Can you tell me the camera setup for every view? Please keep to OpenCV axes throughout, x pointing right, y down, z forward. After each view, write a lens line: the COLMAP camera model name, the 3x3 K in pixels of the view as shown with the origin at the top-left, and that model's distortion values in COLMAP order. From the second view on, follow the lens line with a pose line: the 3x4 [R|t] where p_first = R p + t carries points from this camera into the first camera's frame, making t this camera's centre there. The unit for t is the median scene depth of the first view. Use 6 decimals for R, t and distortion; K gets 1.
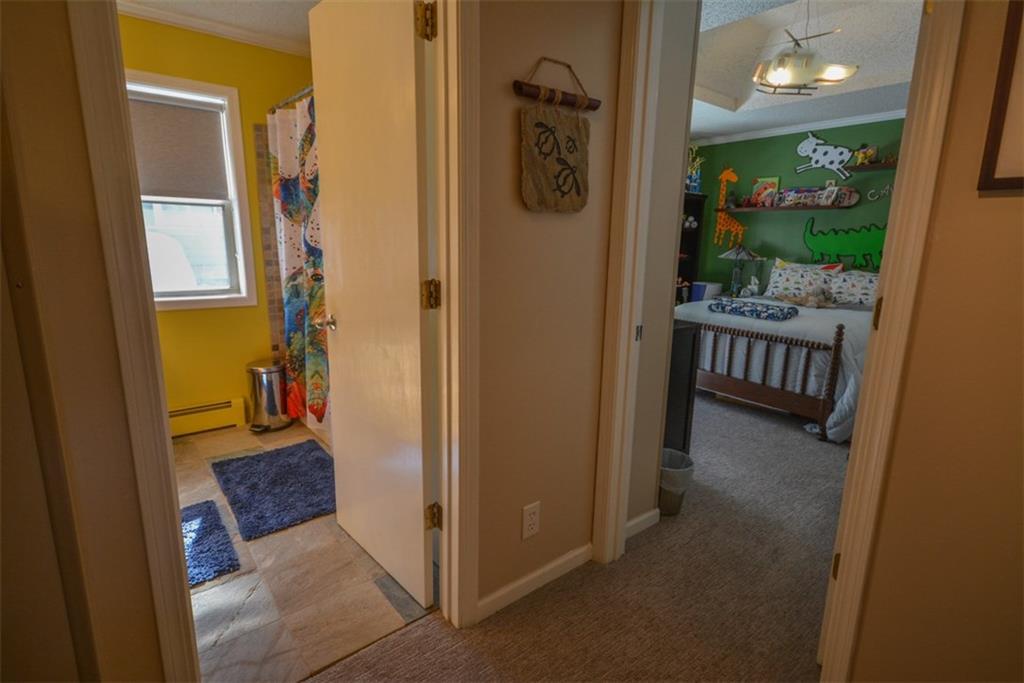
lens RADIAL K [[504.8, 0, 506.0], [0, 504.8, 345.0], [0, 0, 1]] dist [0.007221, 0.002045]
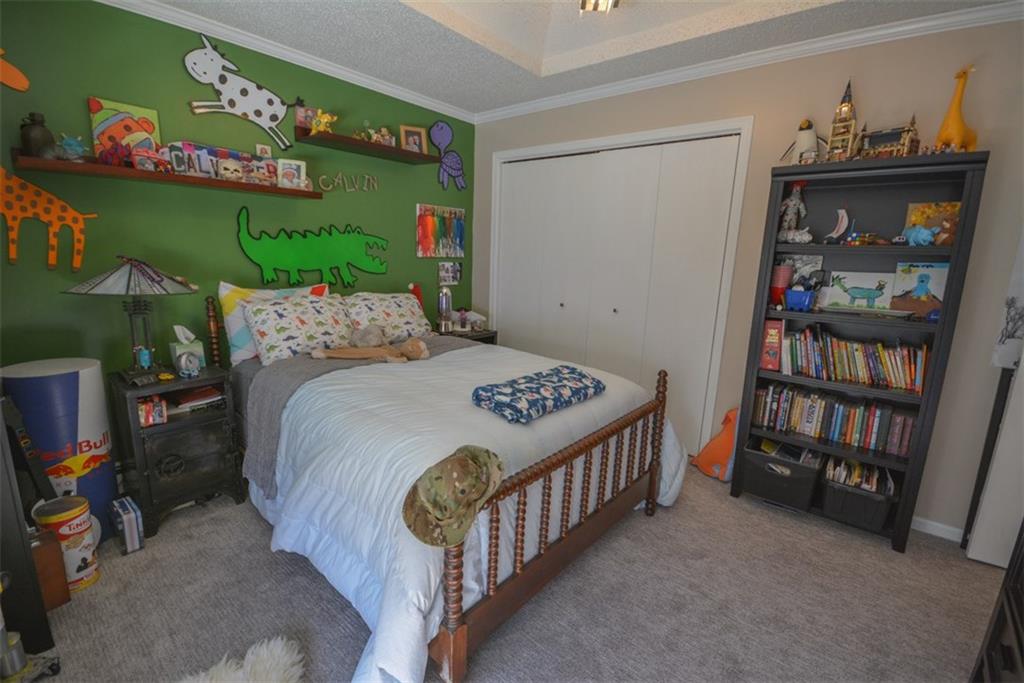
lens RADIAL K [[448.6, 0, 509.7], [0, 448.6, 341.4], [0, 0, 1]] dist [0.009688, -0.011855]
pose [[-0.199990, -0.220306, 0.954709, 0.031182], [0.169885, 0.951839, 0.255230, -0.161840], [-0.964958, 0.213234, -0.152931, 0.714855]]
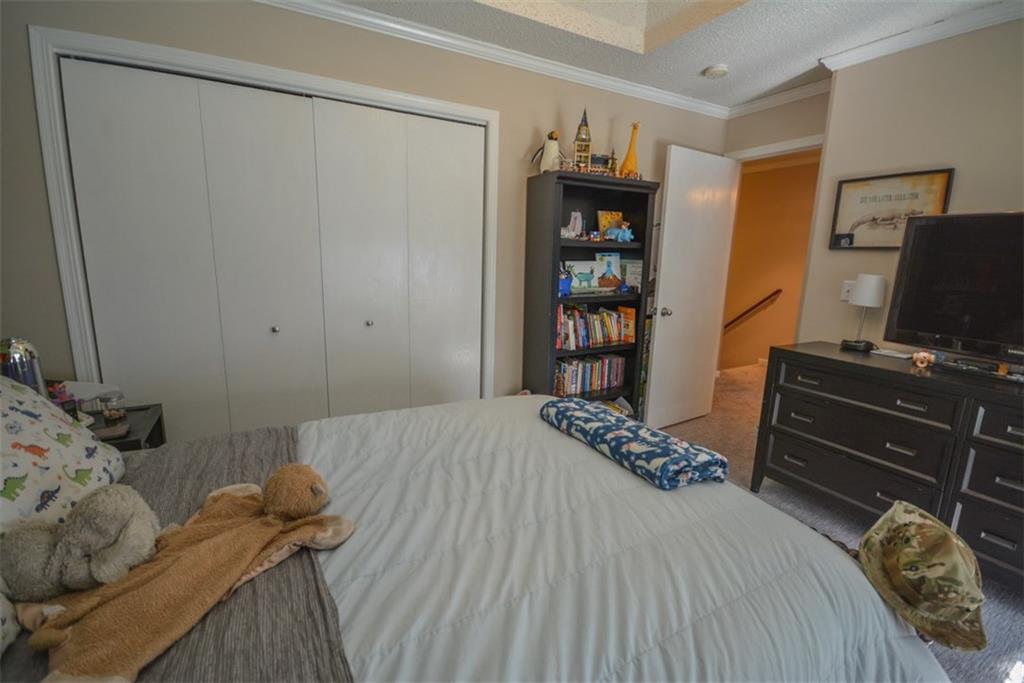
lens RADIAL K [[448.6, 0, 509.5], [0, 448.6, 342.9], [0, 0, 1]] dist [0.009688, -0.011855]
pose [[-0.985882, -0.072335, 0.151011, 0.342454], [-0.006021, 0.916604, 0.399752, -0.186140], [-0.167333, 0.393199, -0.904099, 0.858252]]
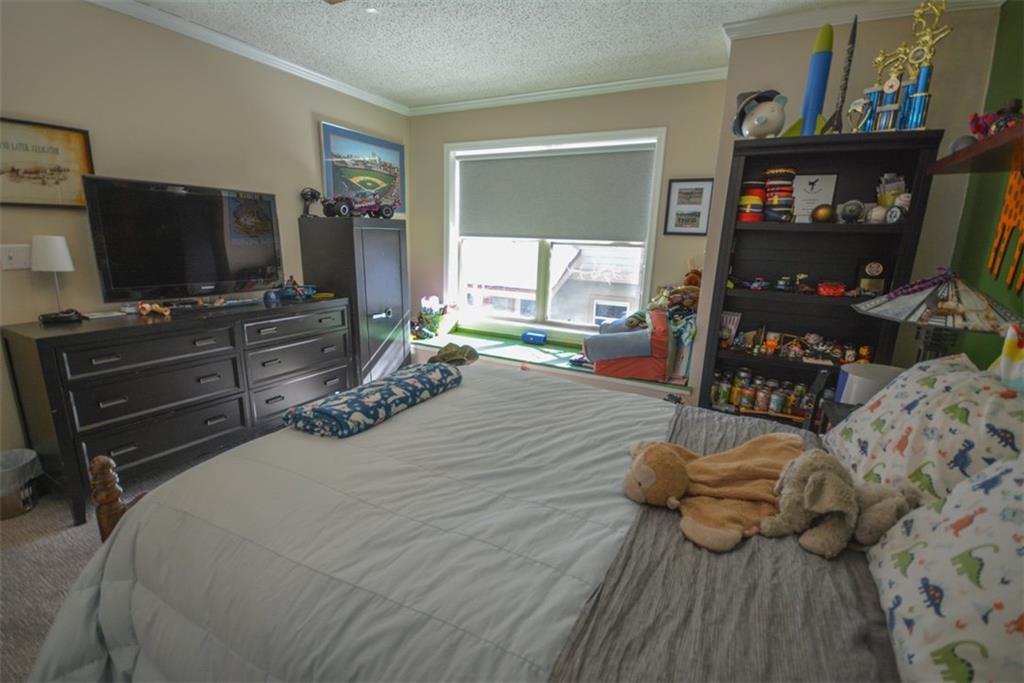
lens RADIAL K [[448.6, 0, 509.2], [0, 448.6, 341.0], [0, 0, 1]] dist [0.009688, -0.011855]
pose [[0.387992, 0.199355, -0.899844, 0.570509], [-0.214938, 0.968978, 0.121994, -0.123457], [0.896250, 0.146078, 0.418805, 0.603871]]
